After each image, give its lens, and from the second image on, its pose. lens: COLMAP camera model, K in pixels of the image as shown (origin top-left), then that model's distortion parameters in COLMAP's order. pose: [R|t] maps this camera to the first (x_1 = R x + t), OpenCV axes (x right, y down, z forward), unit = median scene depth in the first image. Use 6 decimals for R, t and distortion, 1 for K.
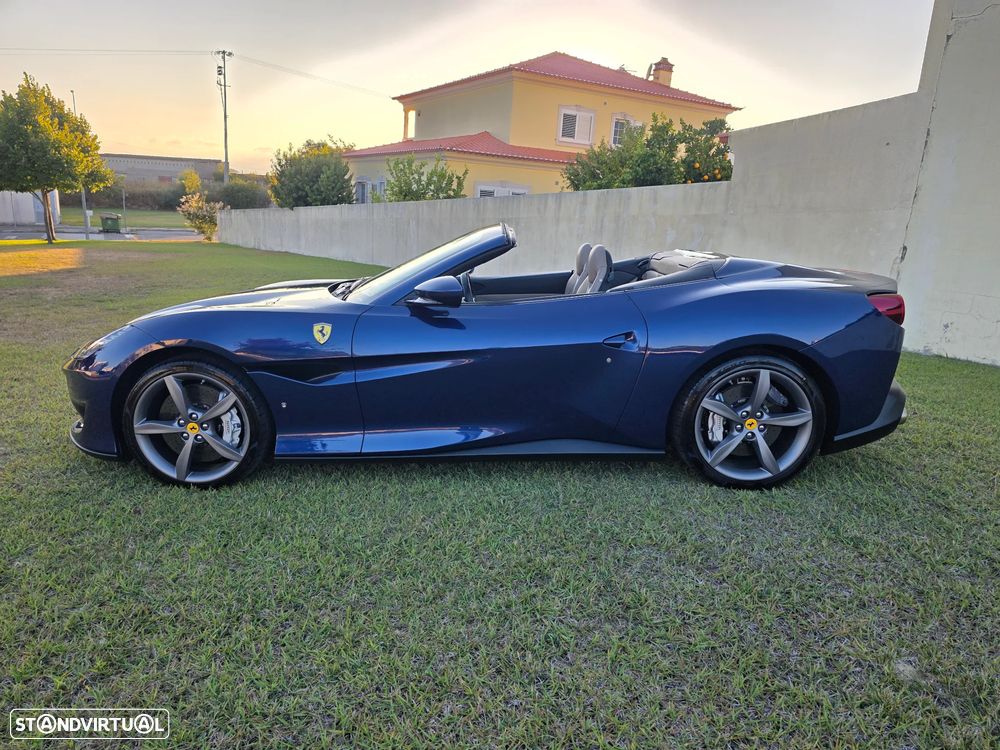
lens RADIAL K [[680.2, 0, 493.1], [0, 680.2, 380.4], [0, 0, 1]] dist [0.032914, -0.034741]
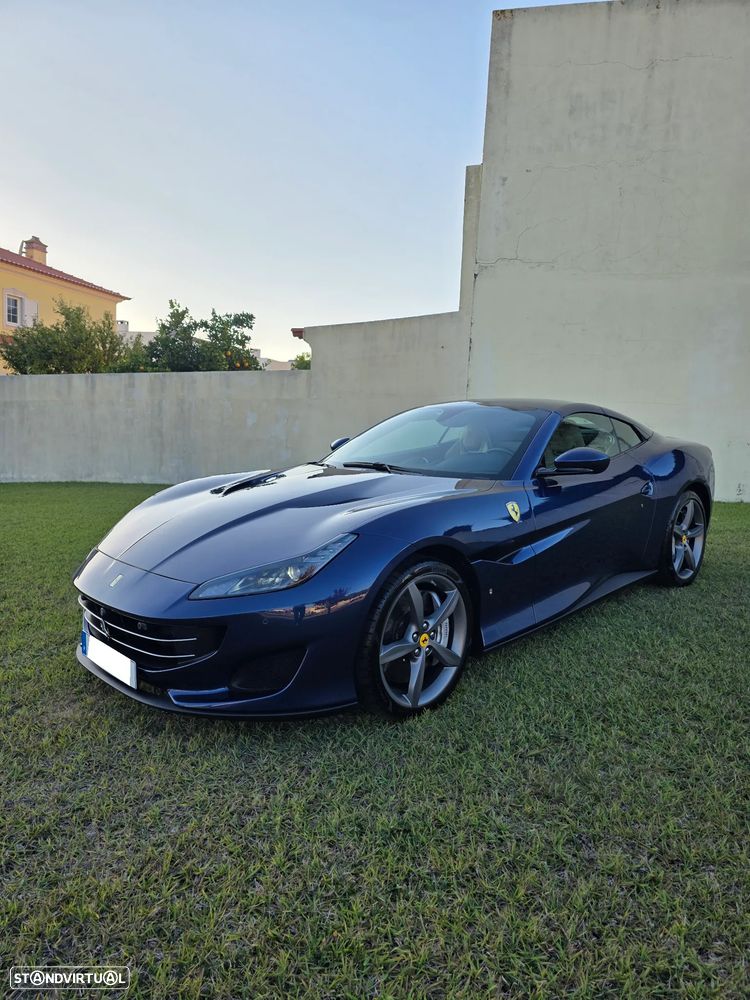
lens RADIAL K [[680.2, 0, 379.4], [0, 680.2, 501.0], [0, 0, 1]] dist [0.032914, -0.034741]
pose [[0.699629, -0.104720, 0.706790, -0.315869], [0.168815, 0.985422, -0.021101, -0.027639], [-0.694277, 0.134080, 0.707108, 0.122968]]
